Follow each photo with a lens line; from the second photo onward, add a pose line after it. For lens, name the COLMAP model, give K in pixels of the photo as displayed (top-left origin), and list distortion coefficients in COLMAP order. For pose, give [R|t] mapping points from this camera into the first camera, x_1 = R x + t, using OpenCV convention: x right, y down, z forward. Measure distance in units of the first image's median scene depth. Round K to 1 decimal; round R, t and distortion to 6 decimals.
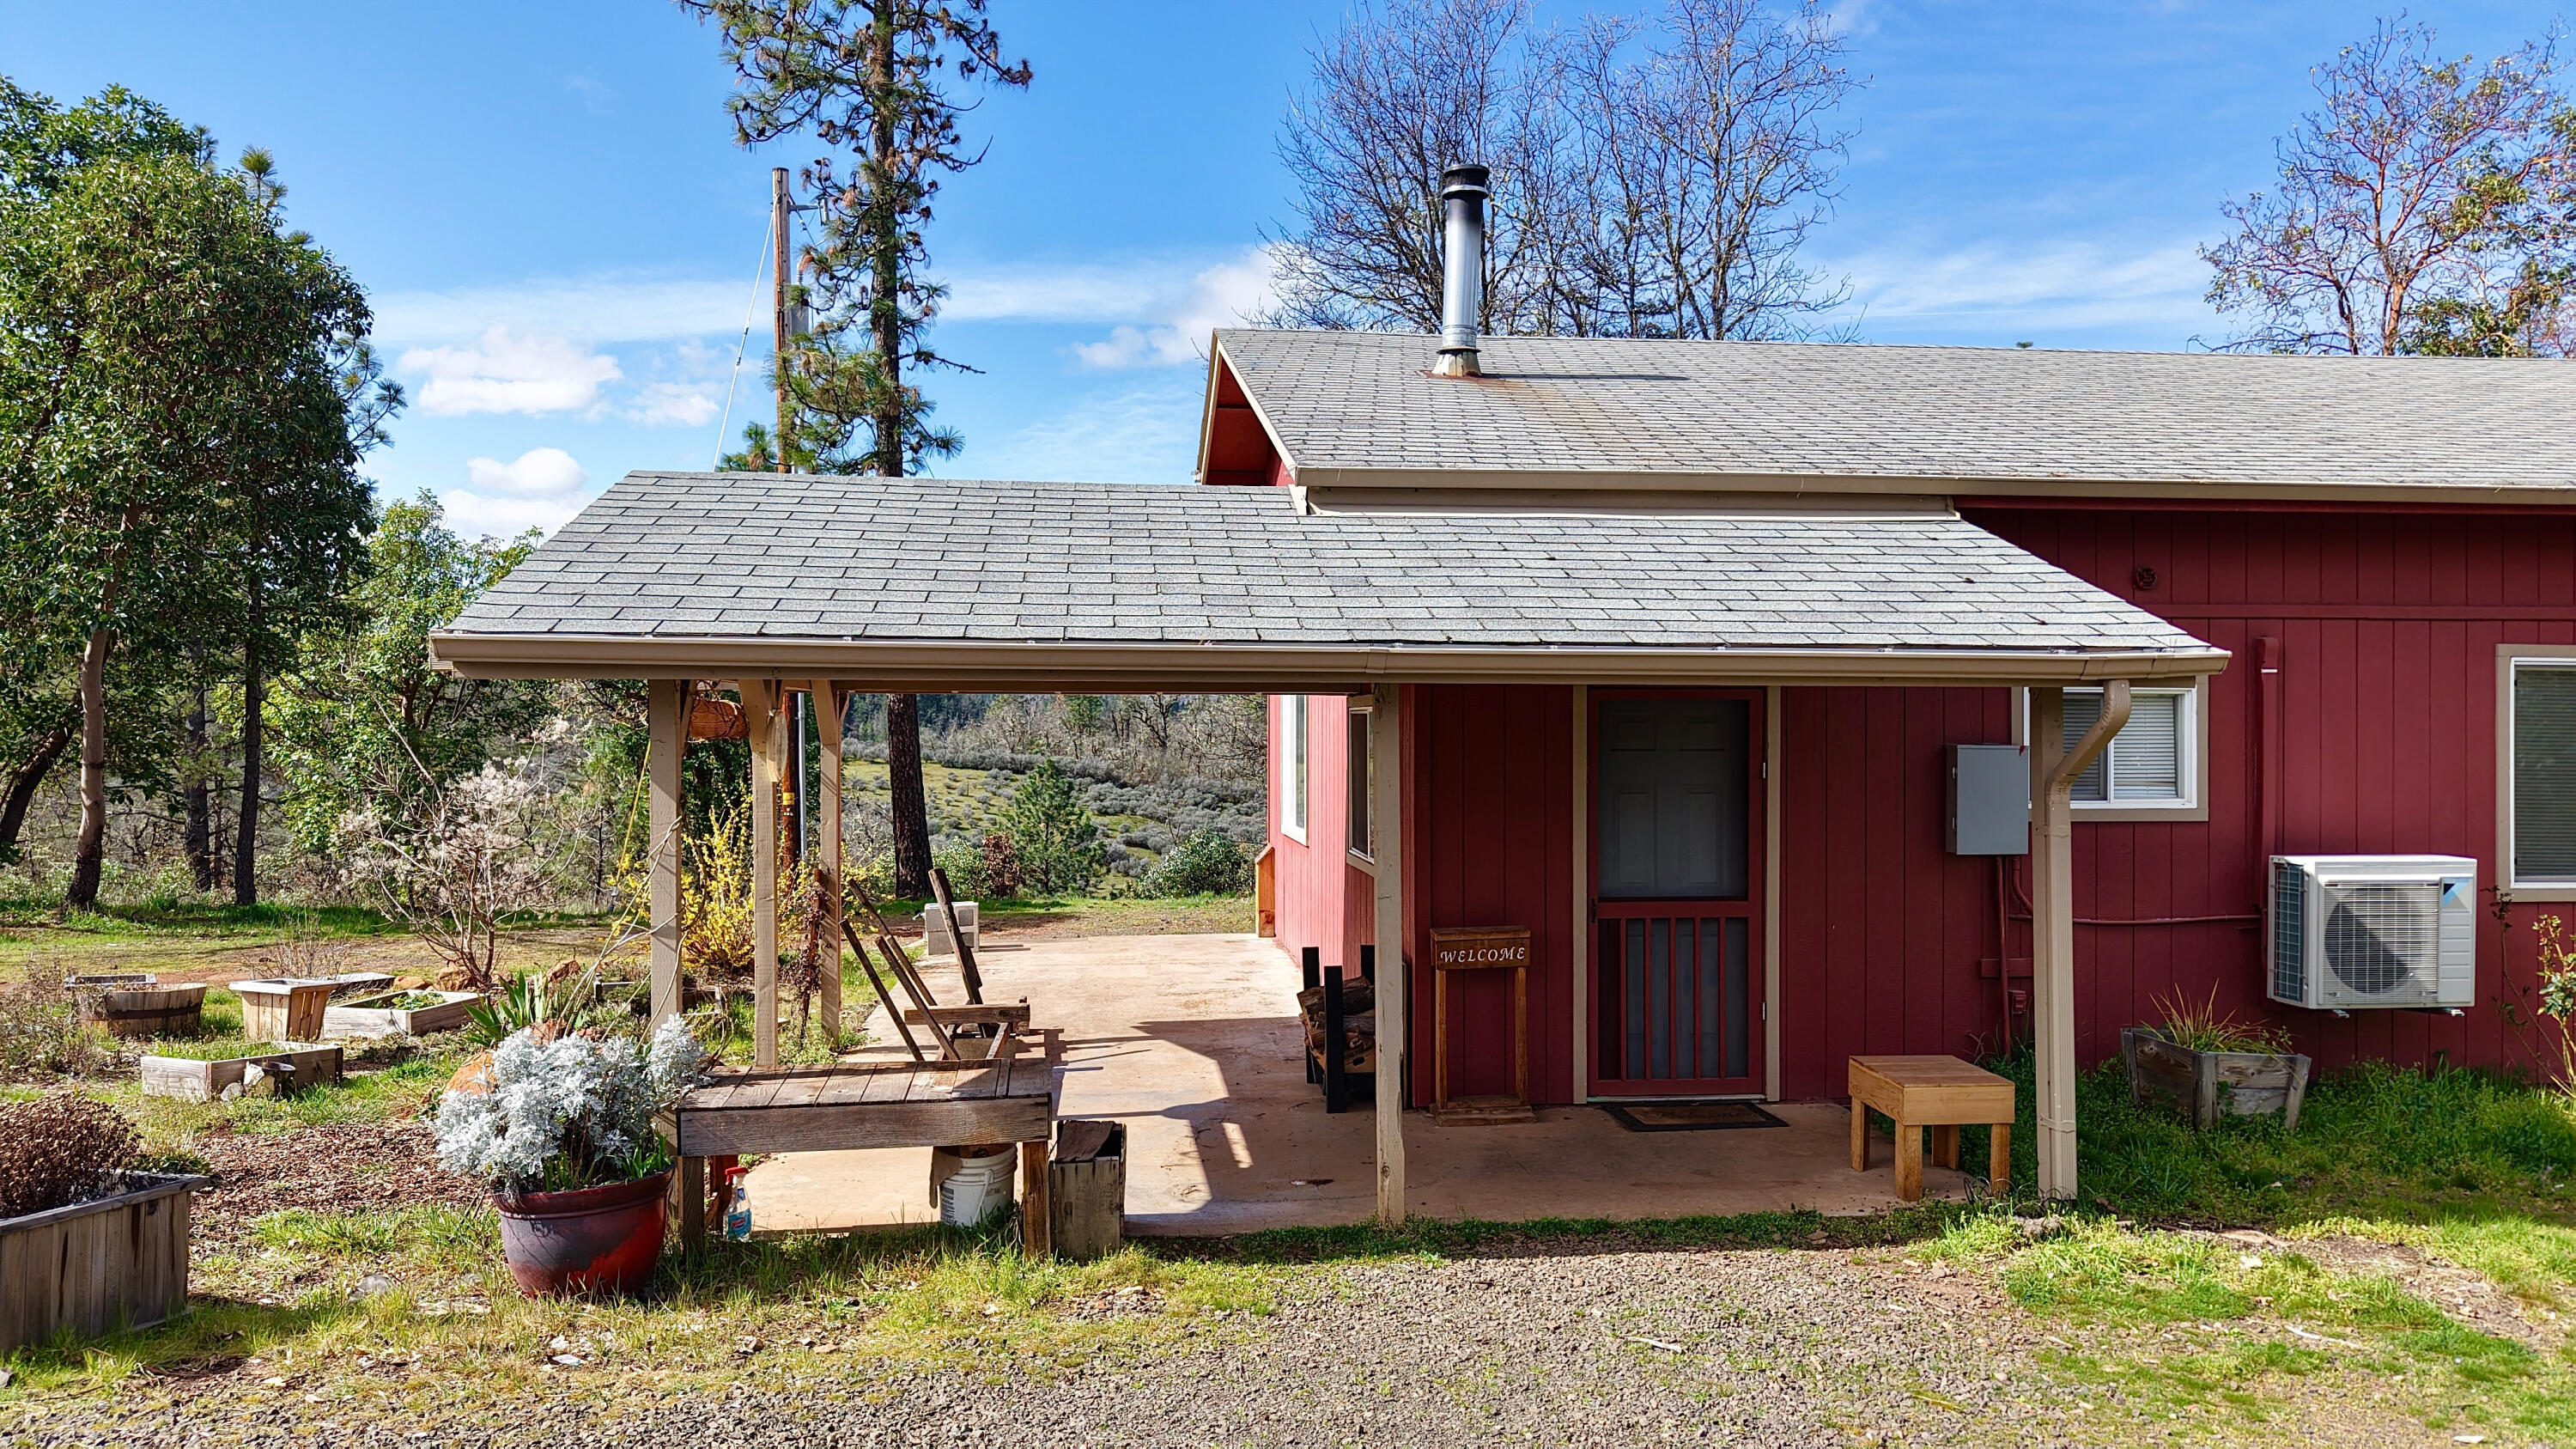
lens RADIAL K [[1721.5, 0, 1291.3], [0, 1721.5, 726.9], [0, 0, 1]] dist [0.026244, -0.020457]
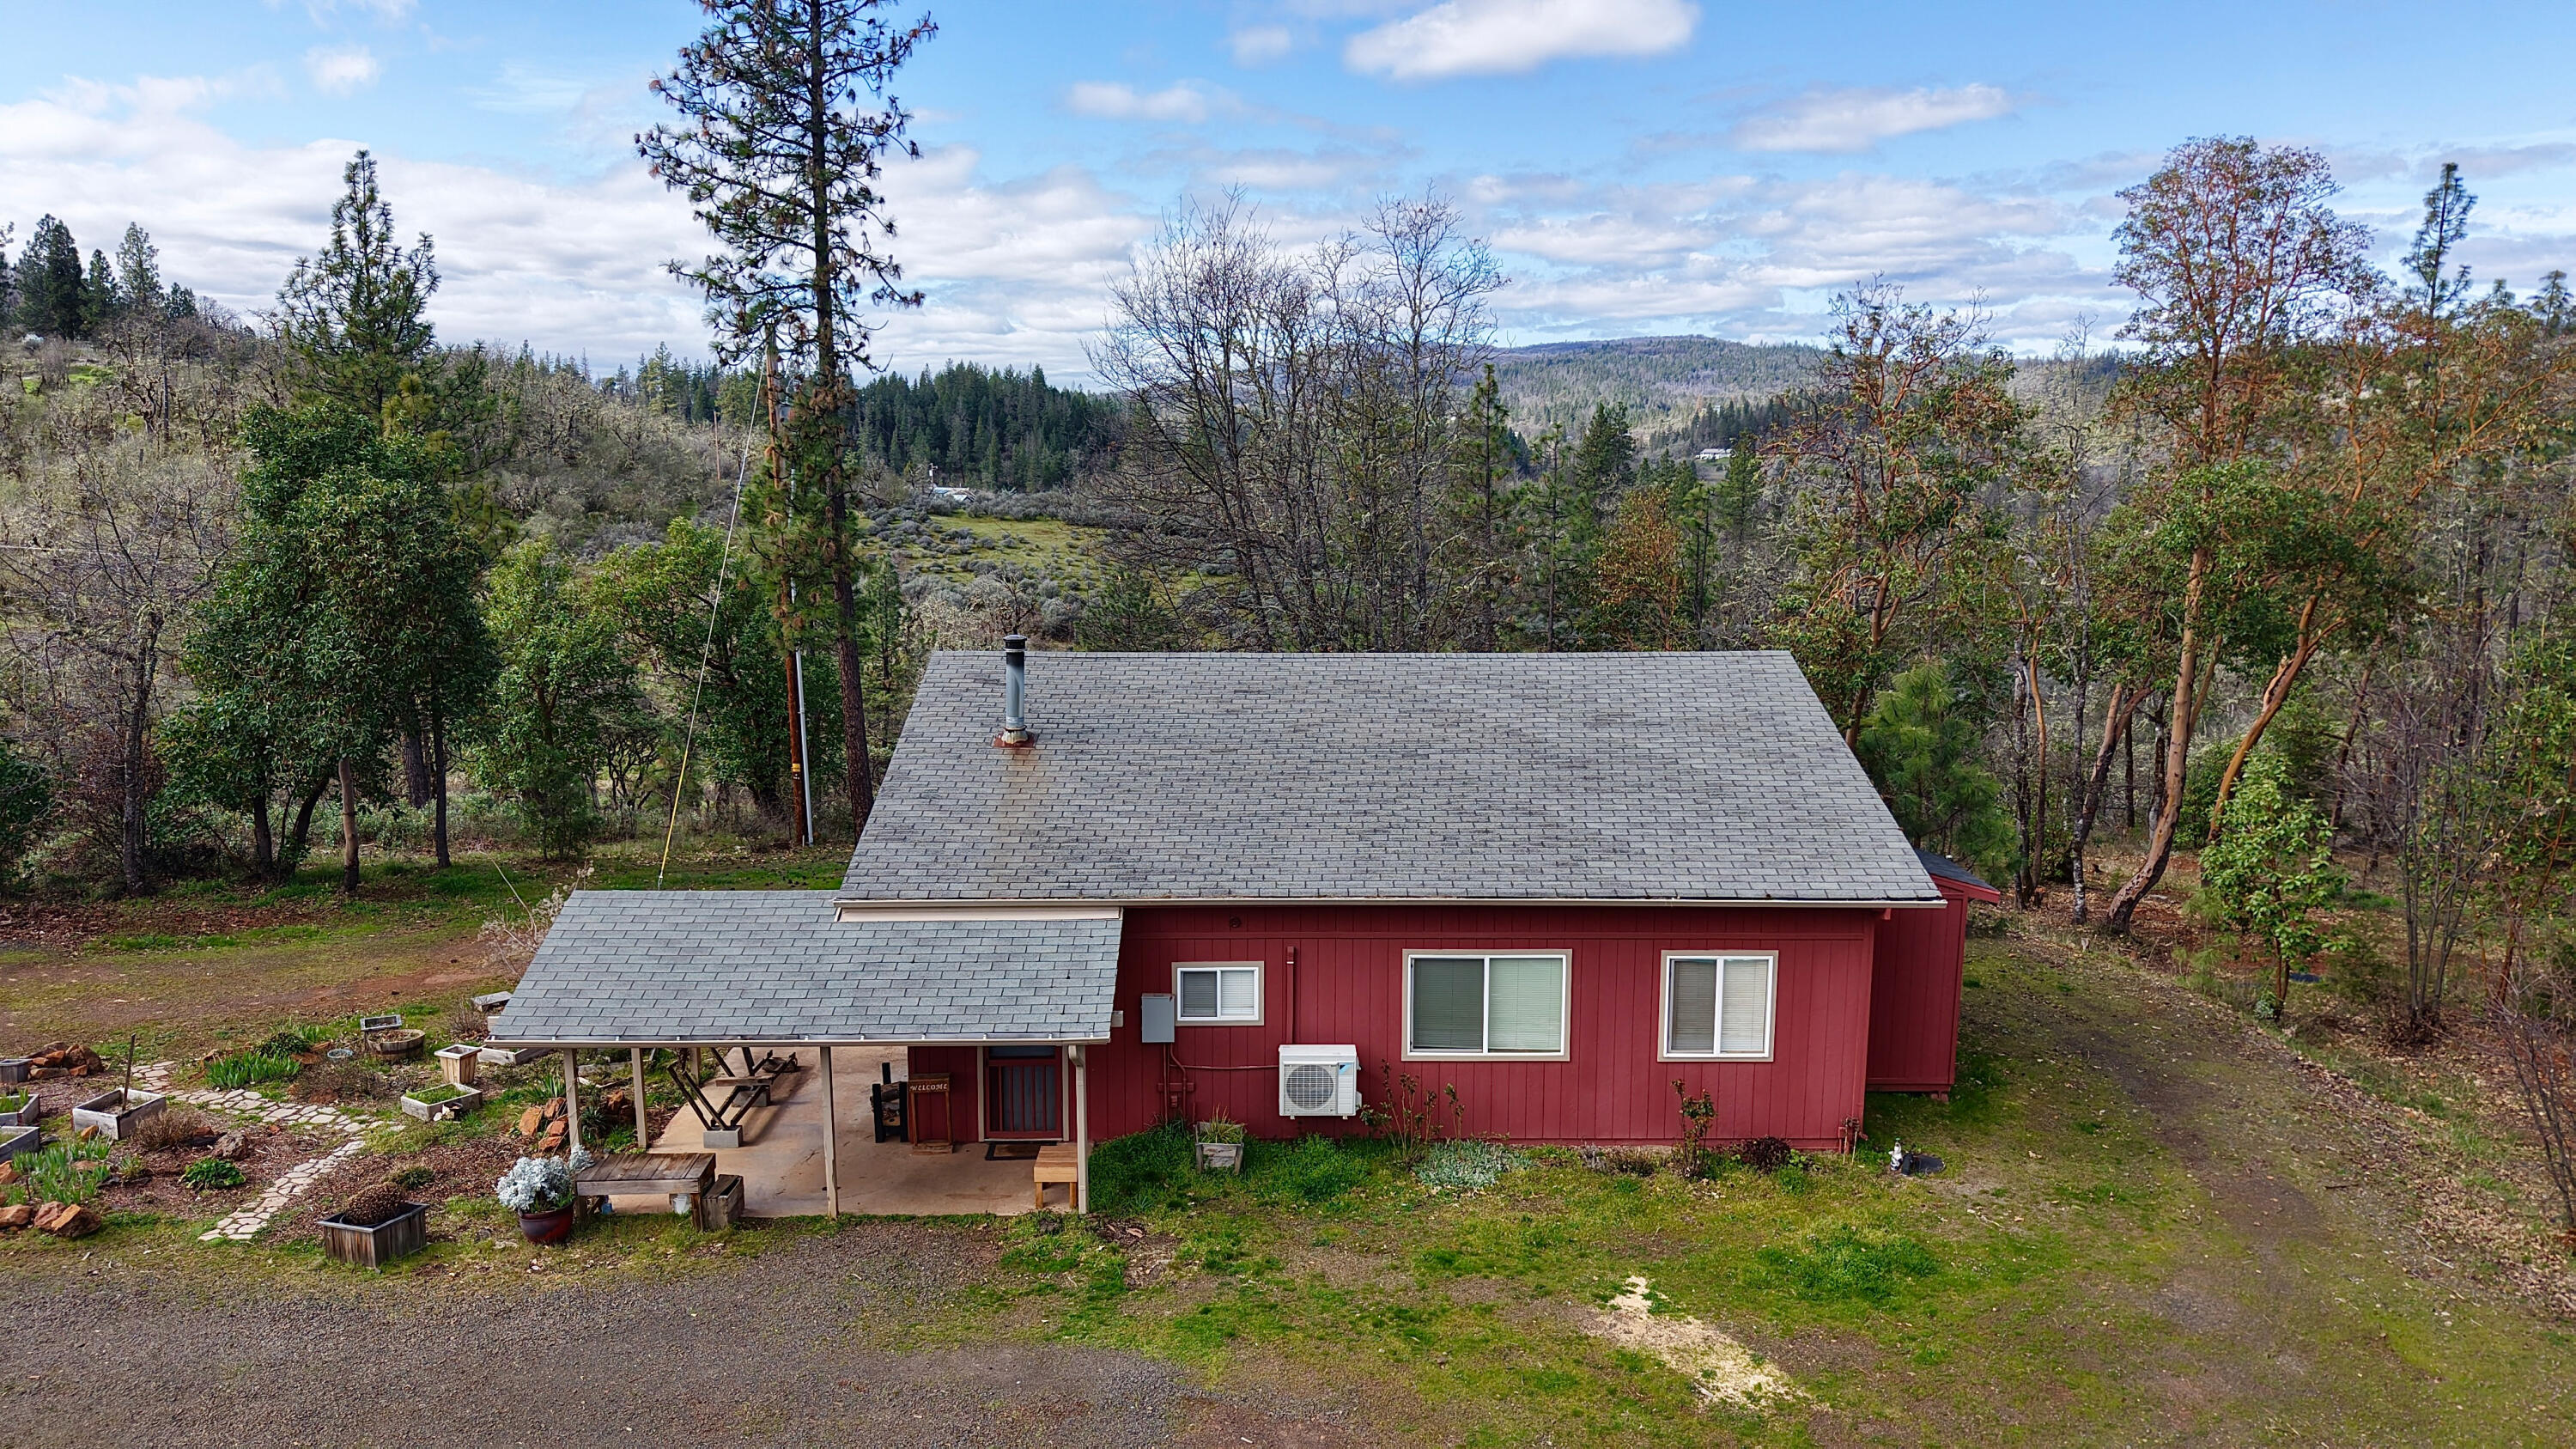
lens RADIAL K [[1721.5, 0, 1292.2], [0, 1721.5, 722.3], [0, 0, 1]] dist [0.026244, -0.020457]
pose [[0.995884, 0.013821, -0.089577, 0.803319], [0.000970, 0.986624, 0.163007, -0.740523], [0.090632, -0.162423, 0.982550, -1.202801]]
